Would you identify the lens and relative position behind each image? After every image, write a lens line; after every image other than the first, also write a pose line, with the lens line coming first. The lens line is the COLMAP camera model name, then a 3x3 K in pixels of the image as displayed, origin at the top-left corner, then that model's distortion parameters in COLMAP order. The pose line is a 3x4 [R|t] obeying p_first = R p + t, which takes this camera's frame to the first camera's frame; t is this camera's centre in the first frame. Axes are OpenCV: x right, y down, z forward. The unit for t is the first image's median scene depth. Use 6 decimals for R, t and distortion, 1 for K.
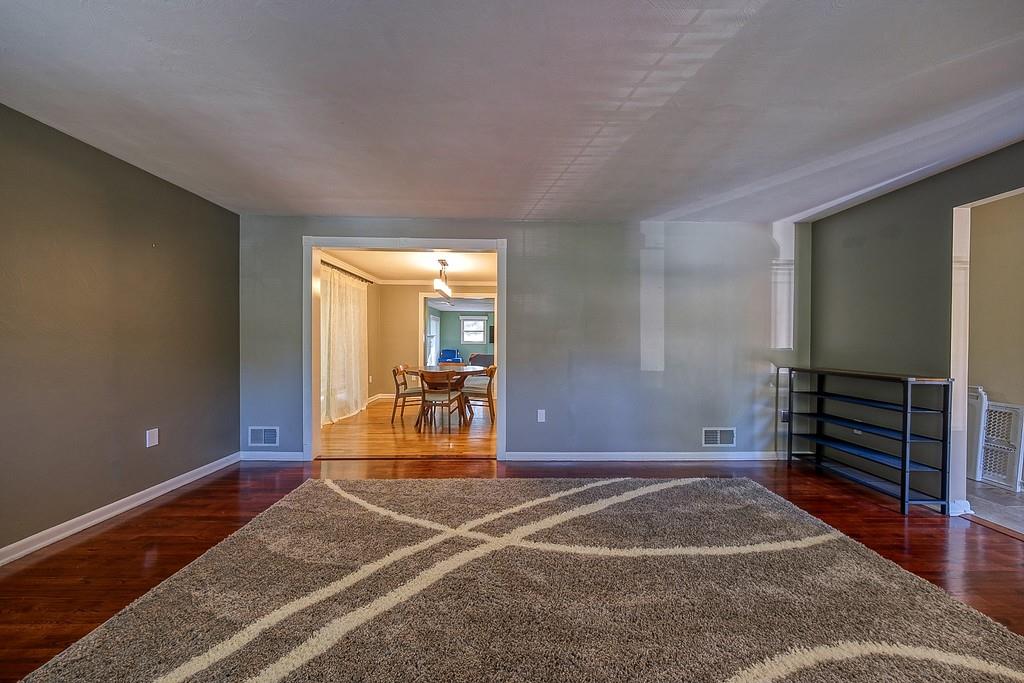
lens RADIAL K [[348.6, 0, 513.3], [0, 348.6, 342.5], [0, 0, 1]] dist [0.001102, 0.000334]
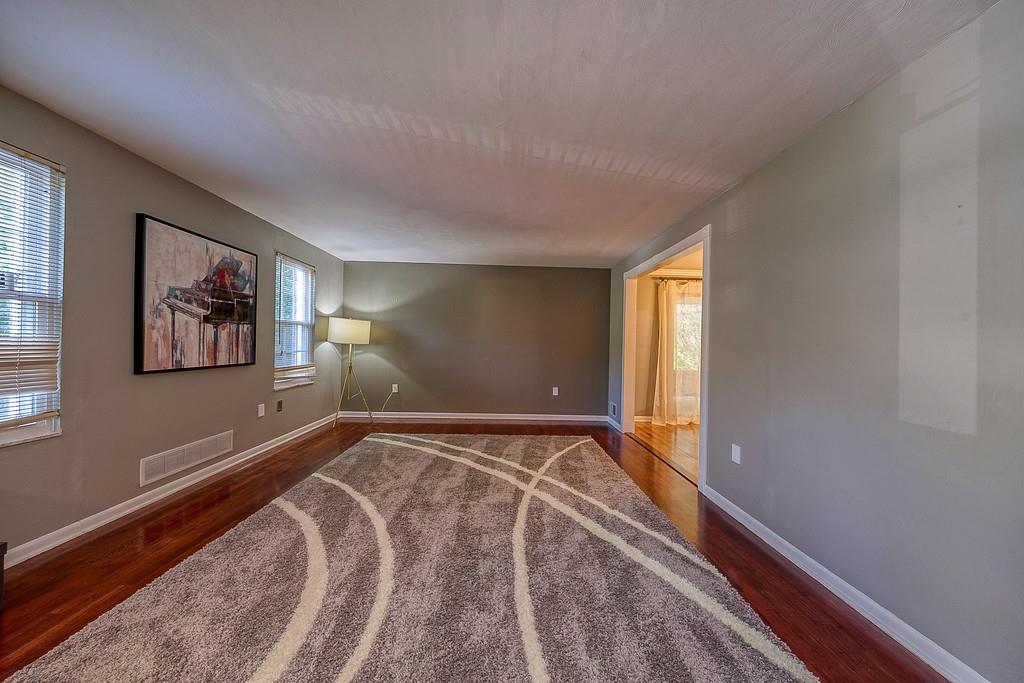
lens RADIAL K [[348.6, 0, 511.0], [0, 348.6, 342.7], [0, 0, 1]] dist [0.001102, 0.000334]
pose [[-0.000569, -0.010662, -0.999943, 1.112006], [-0.028938, 0.999525, -0.010641, 0.007335], [0.999581, 0.028930, -0.000877, 0.750368]]
